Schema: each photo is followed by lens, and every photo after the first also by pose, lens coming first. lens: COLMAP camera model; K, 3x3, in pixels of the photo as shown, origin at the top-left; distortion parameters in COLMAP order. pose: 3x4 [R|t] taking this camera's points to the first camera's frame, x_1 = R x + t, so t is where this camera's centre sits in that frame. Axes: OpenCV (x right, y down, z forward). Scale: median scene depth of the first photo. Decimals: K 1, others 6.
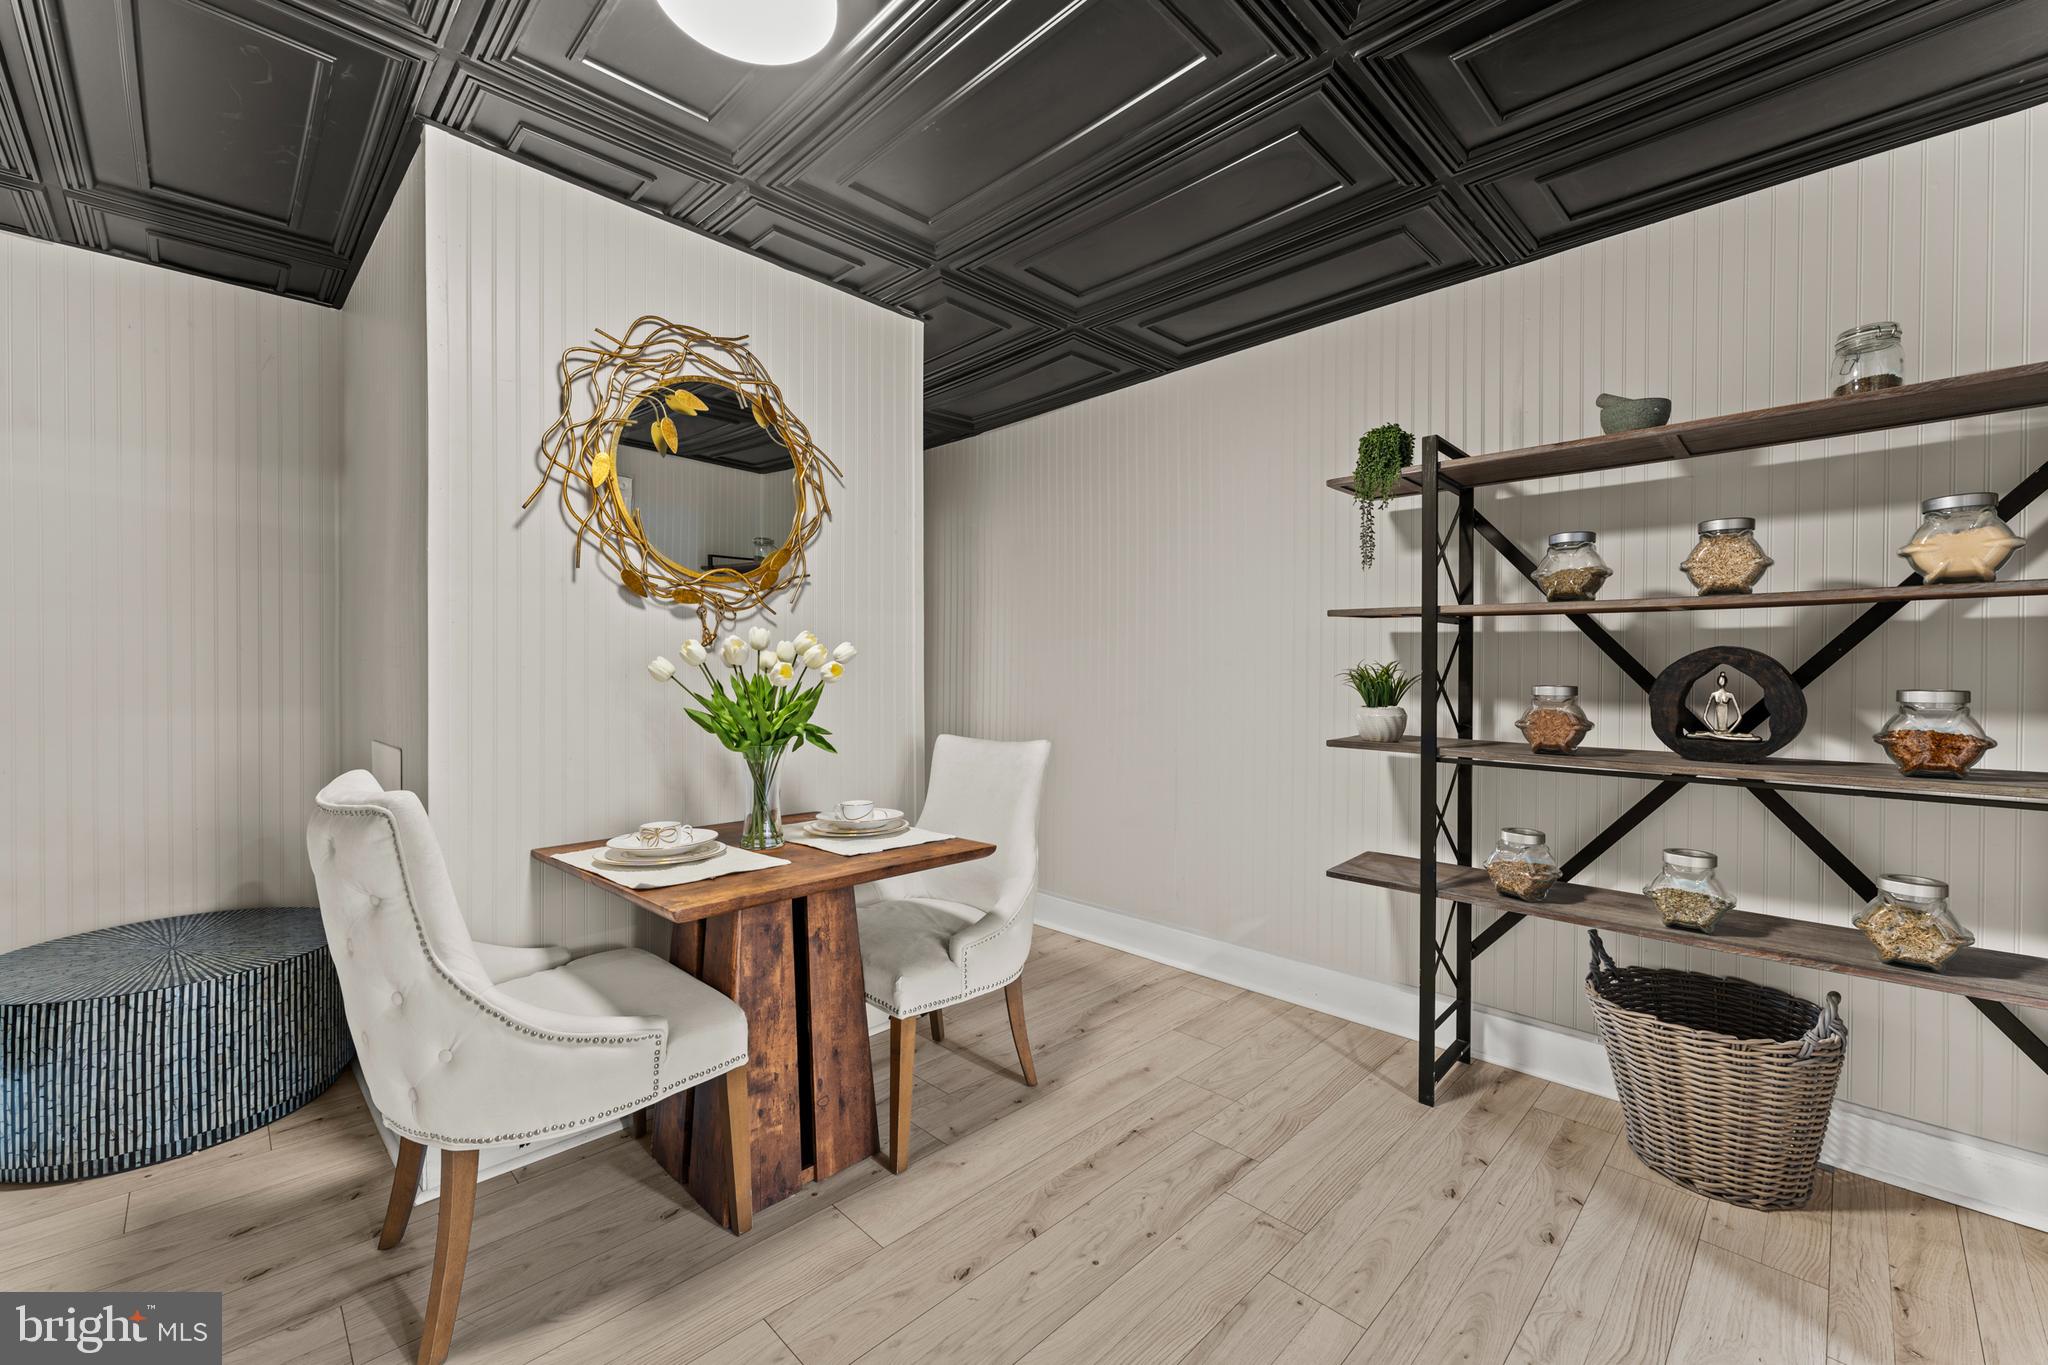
lens RADIAL K [[814.6, 0, 1017.5], [0, 814.6, 680.3], [0, 0, 1]] dist [0.001209, 0.000185]
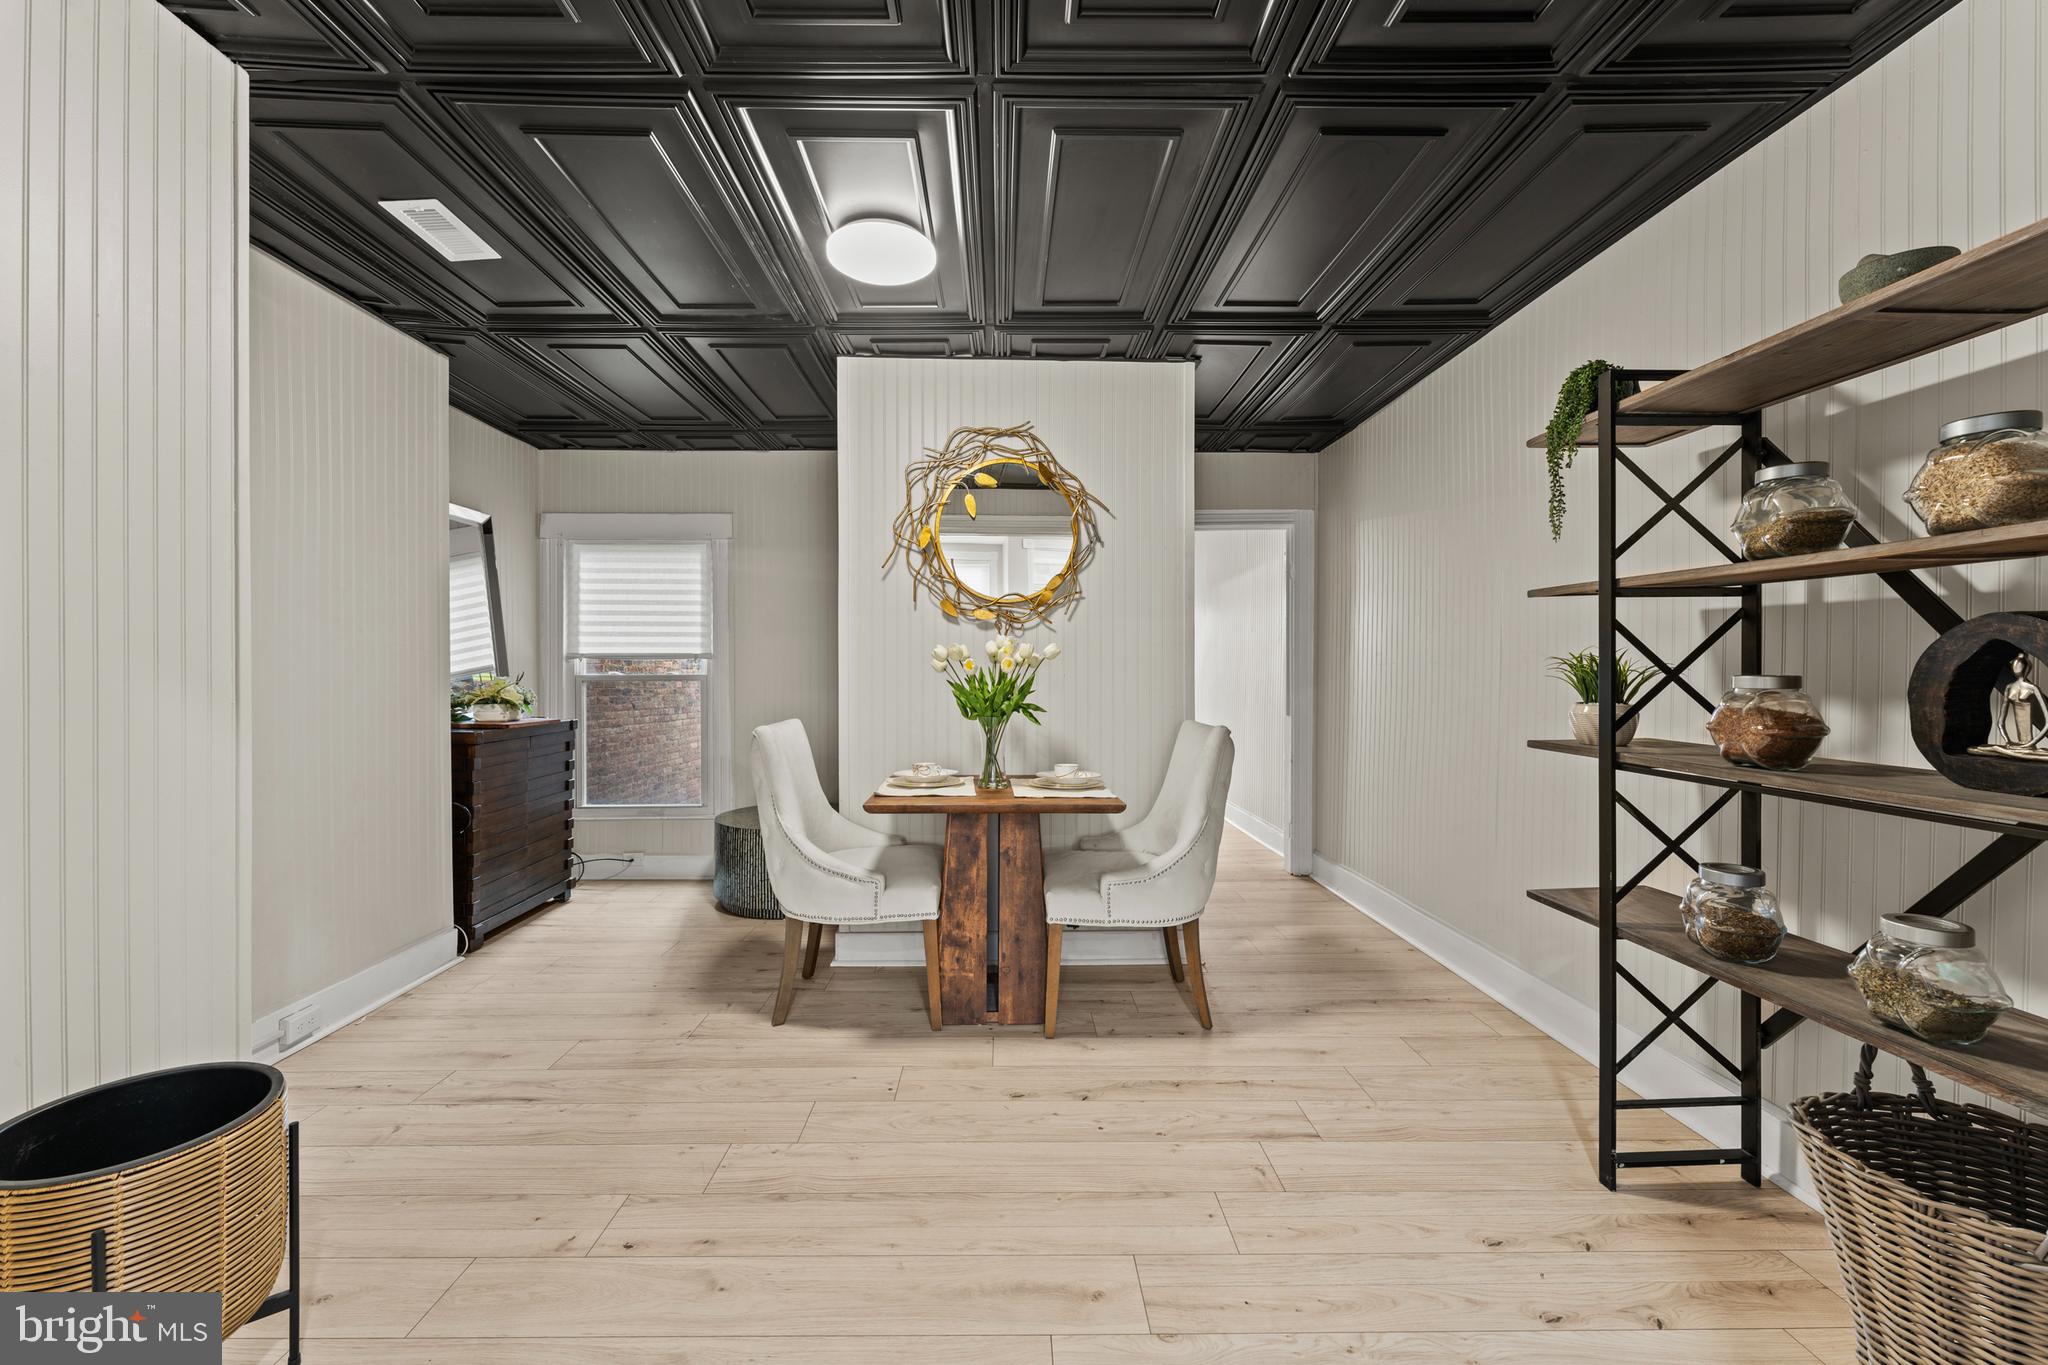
lens RADIAL K [[814.6, 0, 1017.5], [0, 814.6, 680.3], [0, 0, 1]] dist [0.001209, 0.000185]
pose [[0.722886, 0.004010, -0.690956, 0.723533], [-0.004641, 0.999989, 0.000948, 0.014159], [0.690952, 0.002522, 0.722896, -0.005981]]
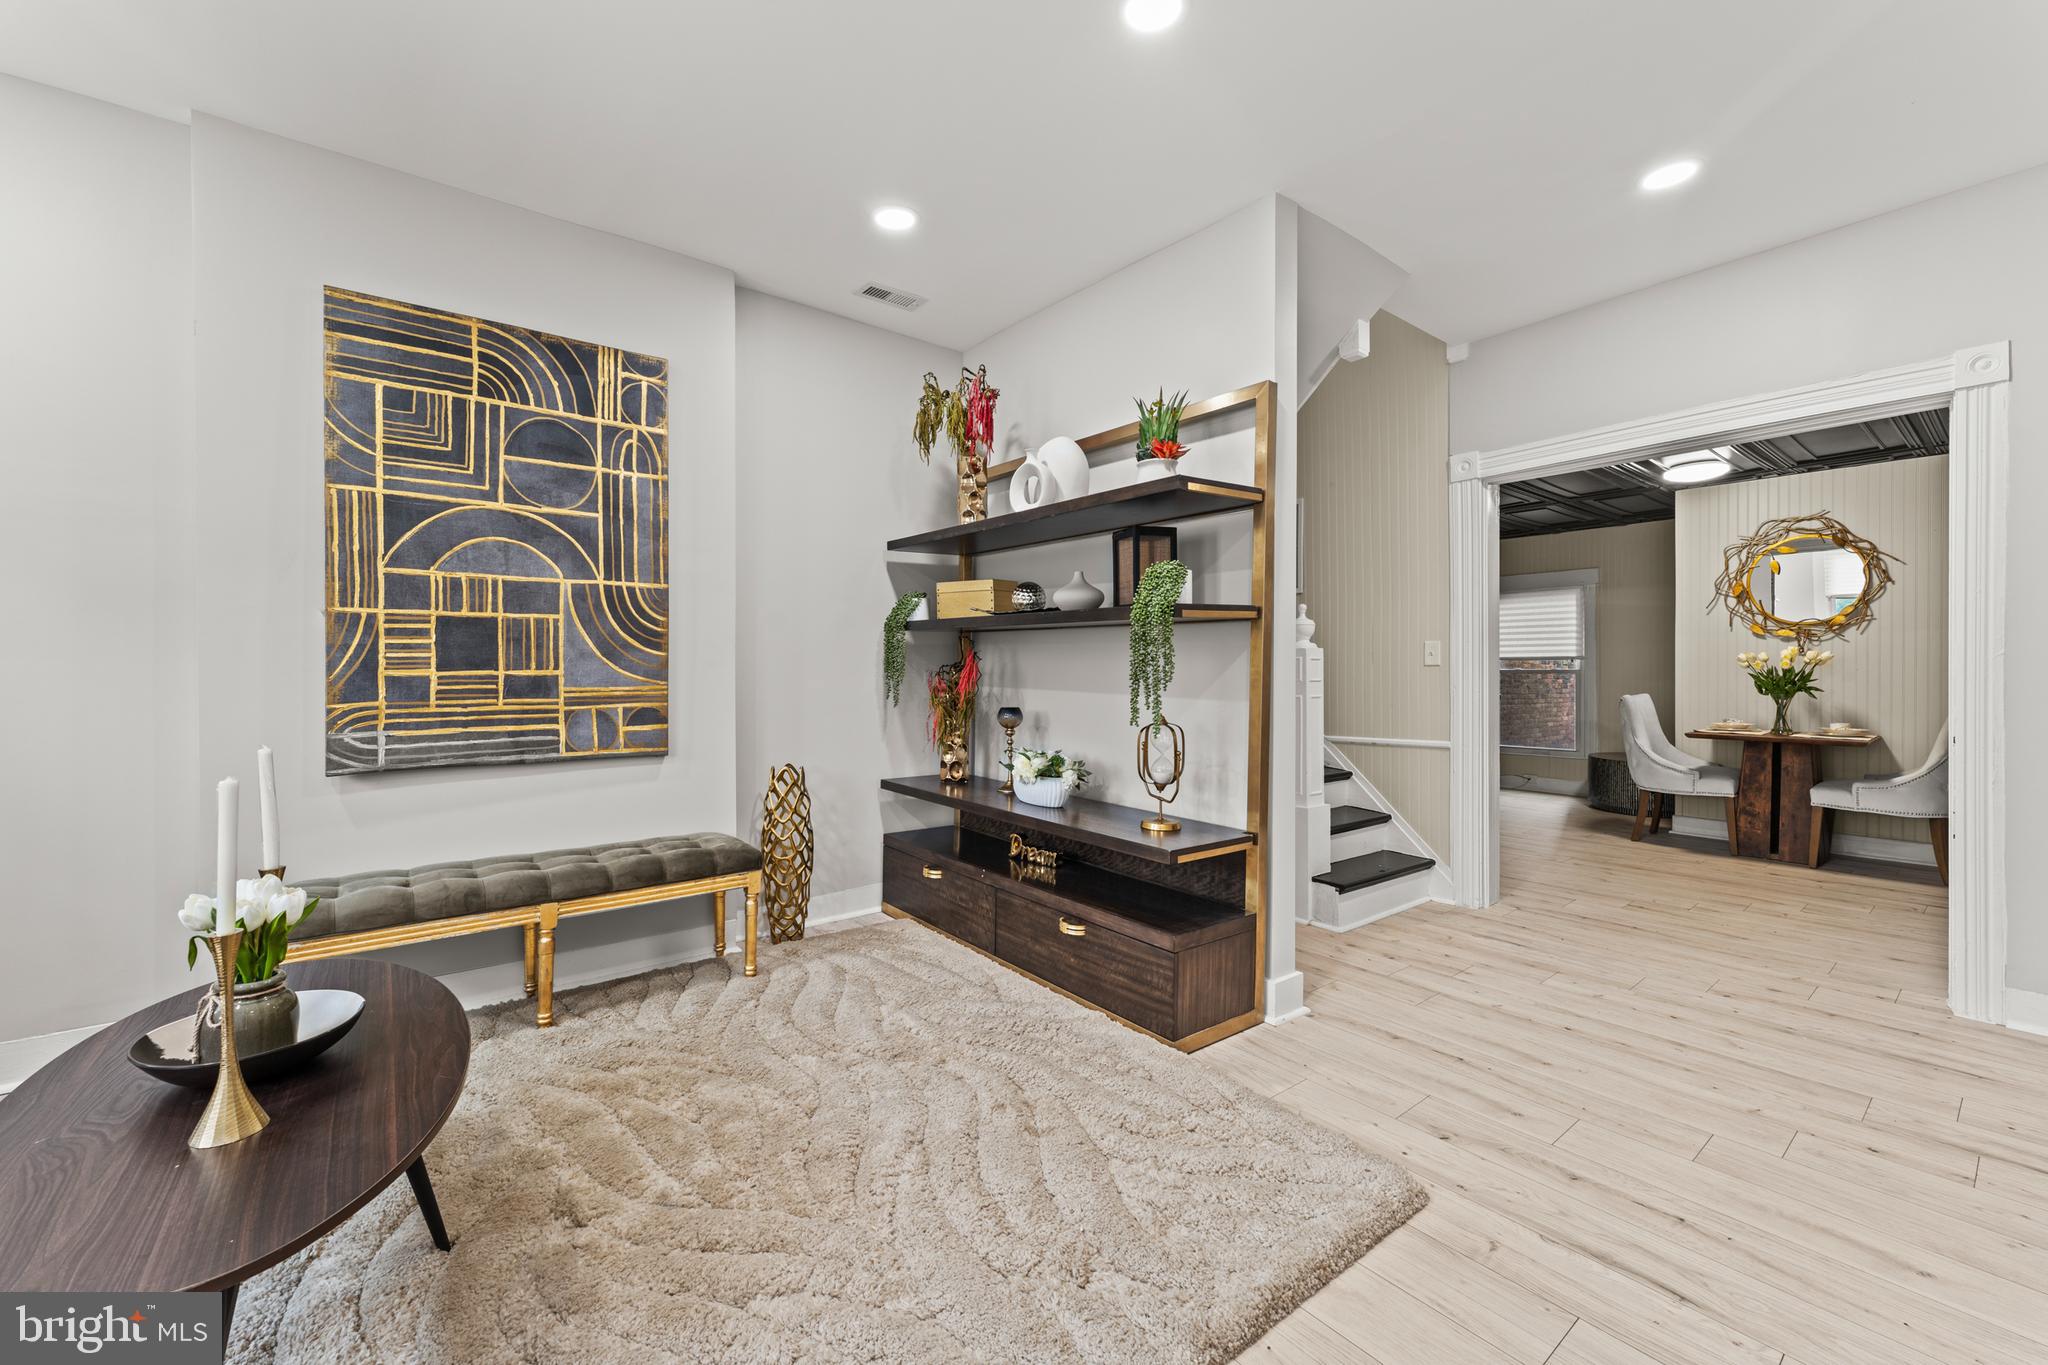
lens RADIAL K [[825.2, 0, 1020.8], [0, 825.2, 675.3], [0, 0, 1]] dist [-0.000044, -0.000147]
pose [[-0.109915, 0.007226, -0.993915, 2.515355], [-0.005012, 0.999957, 0.007824, 0.015311], [0.993928, 0.005841, -0.109874, -1.068650]]
